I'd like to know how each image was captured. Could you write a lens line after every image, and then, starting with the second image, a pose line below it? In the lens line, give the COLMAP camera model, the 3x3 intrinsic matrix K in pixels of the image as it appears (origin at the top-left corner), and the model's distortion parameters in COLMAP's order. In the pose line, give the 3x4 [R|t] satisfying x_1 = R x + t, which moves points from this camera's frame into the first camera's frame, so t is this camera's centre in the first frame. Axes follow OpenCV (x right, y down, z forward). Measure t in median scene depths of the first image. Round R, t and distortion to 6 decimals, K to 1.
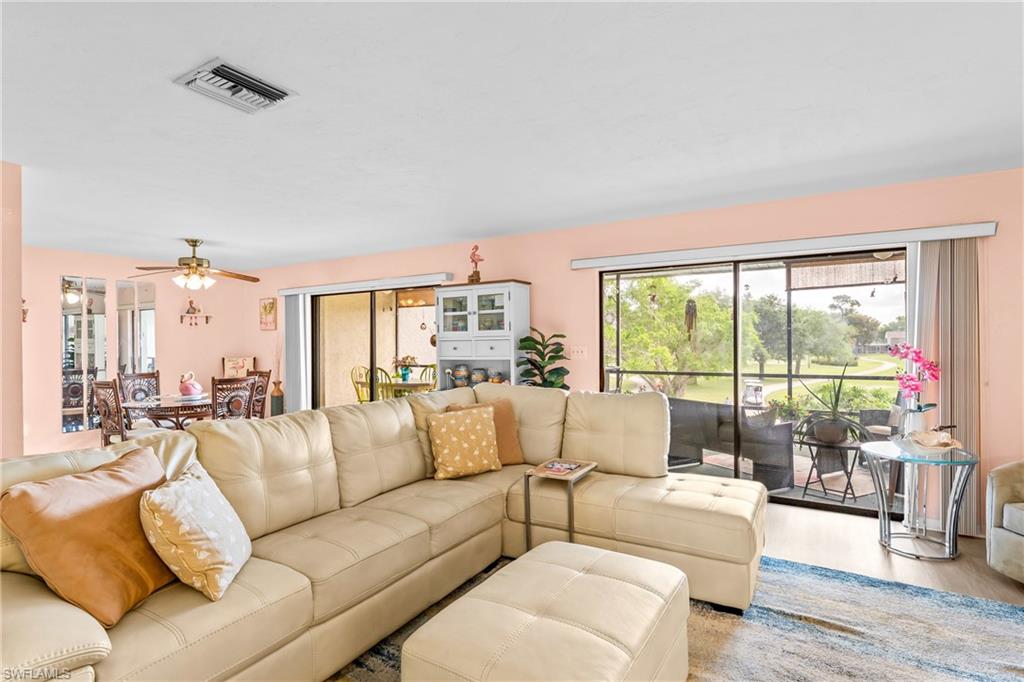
lens RADIAL K [[510.3, 0, 510.7], [0, 510.3, 347.8], [0, 0, 1]] dist [-0.009772, 0.000343]
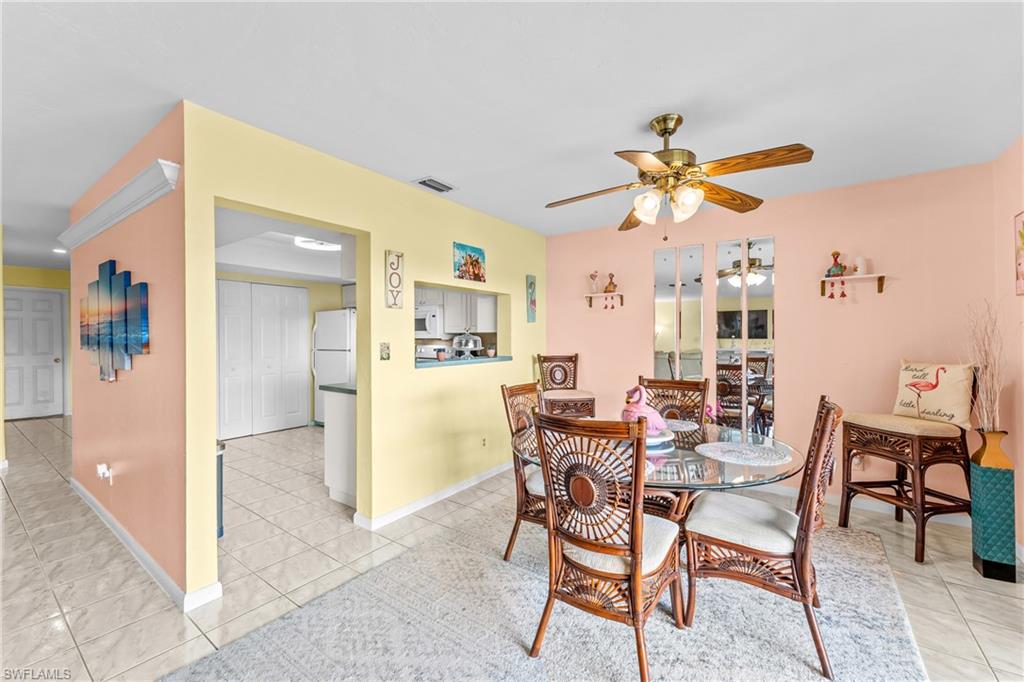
lens RADIAL K [[418.8, 0, 478.2], [0, 418.8, 339.8], [0, 0, 1]] dist [-0.002522, 0.000597]
pose [[-0.074782, 0.011756, -0.997131, -0.231061], [-0.007451, 0.999896, 0.012347, -0.003449], [0.997172, 0.008353, -0.074687, 0.967535]]
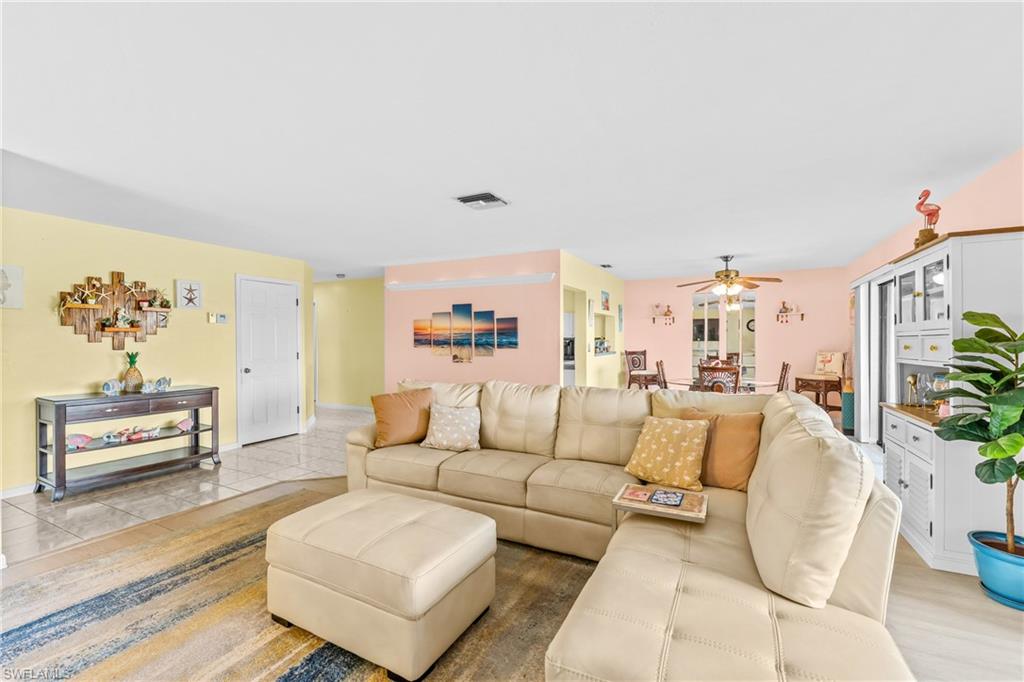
lens RADIAL K [[421.4, 0, 497.0], [0, 421.4, 340.7], [0, 0, 1]] dist [0.000294, 0.000009]
pose [[0.060799, 0.009181, -0.998108, 0.439708], [-0.009758, 0.999915, 0.008603, -0.007307], [0.998102, 0.009217, 0.060884, 0.421057]]
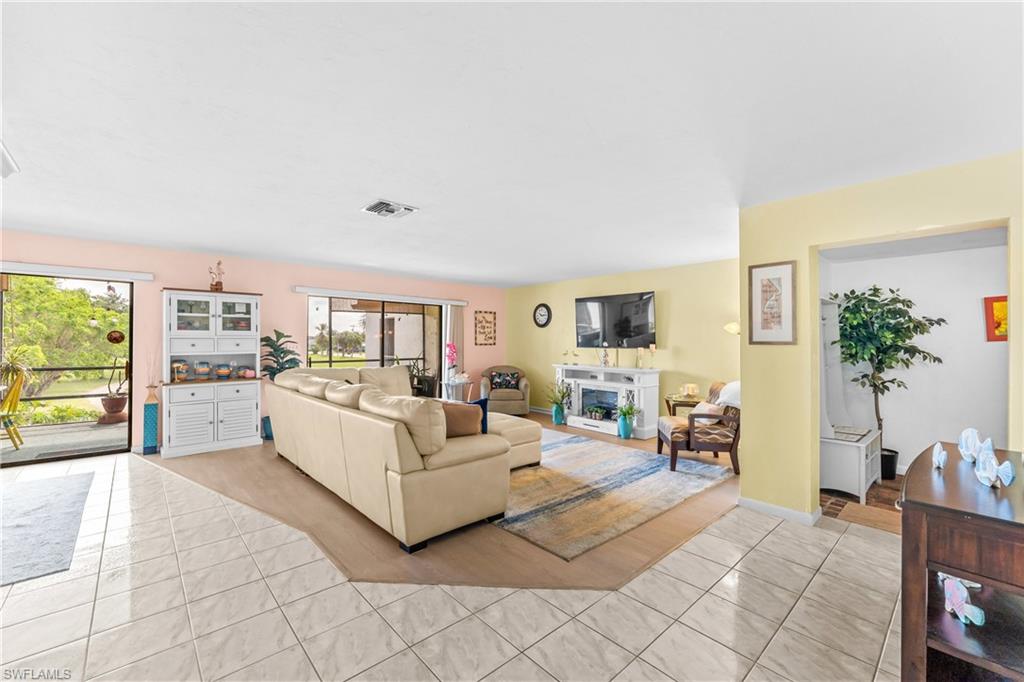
lens RADIAL K [[418.8, 0, 515.2], [0, 418.8, 340.5], [0, 0, 1]] dist [-0.002522, 0.000597]
pose [[0.273242, 0.012937, 0.961858, -0.830146], [0.001131, 0.999905, -0.013770, 0.004793], [-0.961945, 0.004850, 0.273201, 0.047247]]
